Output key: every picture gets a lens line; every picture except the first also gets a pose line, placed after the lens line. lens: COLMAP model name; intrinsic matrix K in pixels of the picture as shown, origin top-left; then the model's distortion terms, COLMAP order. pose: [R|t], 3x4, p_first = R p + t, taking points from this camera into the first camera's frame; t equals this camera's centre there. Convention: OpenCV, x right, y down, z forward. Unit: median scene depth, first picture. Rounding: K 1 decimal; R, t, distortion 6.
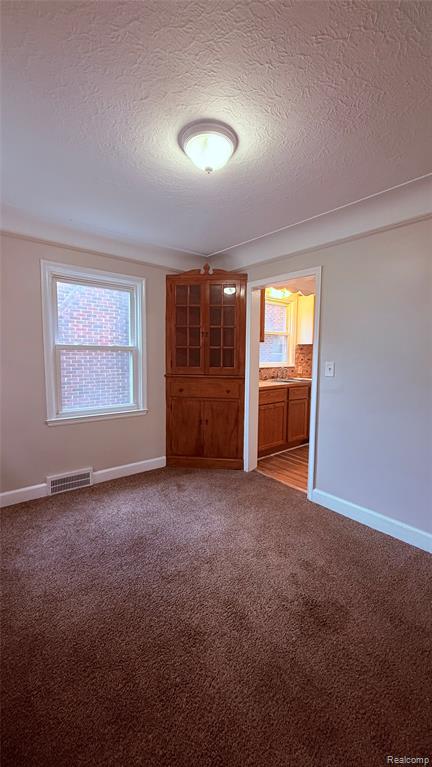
lens RADIAL K [[304.5, 0, 217.3], [0, 304.5, 381.7], [0, 0, 1]] dist [-0.001115, -0.000223]
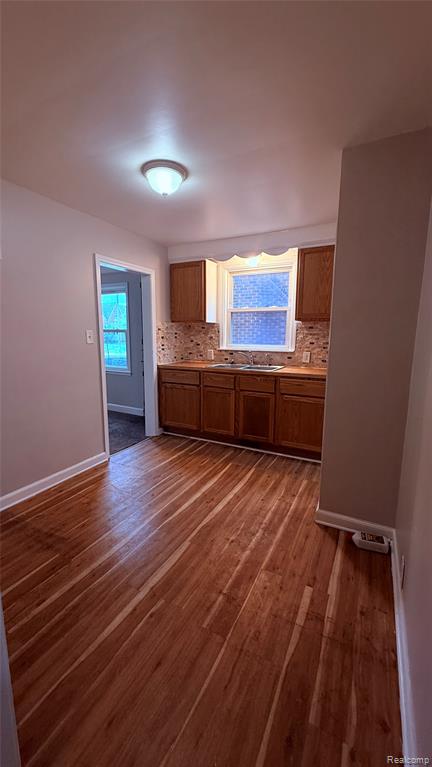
lens RADIAL K [[304.5, 0, 217.3], [0, 304.5, 381.7], [0, 0, 1]] dist [-0.001115, -0.000223]
pose [[0.390387, 0.137573, -0.910314, 1.023395], [-0.090150, 0.989733, 0.110915, -0.051840], [0.916226, 0.038766, 0.398781, 0.637947]]
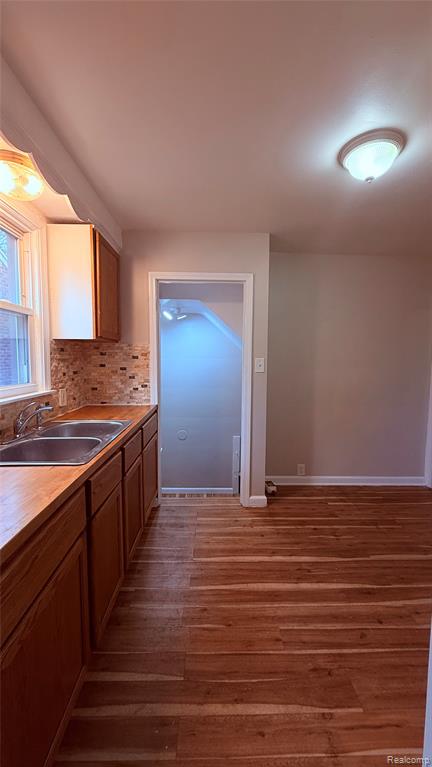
lens RADIAL K [[304.5, 0, 217.3], [0, 304.5, 381.7], [0, 0, 1]] dist [-0.001115, -0.000223]
pose [[0.616472, -0.070445, 0.784219, 0.083237], [0.074704, 0.996730, 0.030810, -0.071144], [-0.783825, 0.039591, 0.619718, 0.671316]]
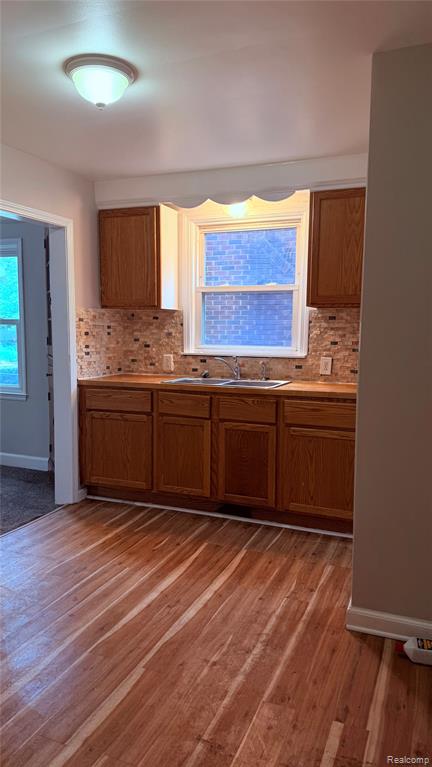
lens RADIAL K [[541.2, 0, 219.5], [0, 541.2, 385.2], [0, 0, 1]] dist [0.104105, -0.150392]
pose [[0.470554, 0.086530, -0.878118, 1.073764], [-0.088388, 0.994797, 0.050663, -0.045479], [0.877933, 0.053775, 0.475753, 0.599496]]
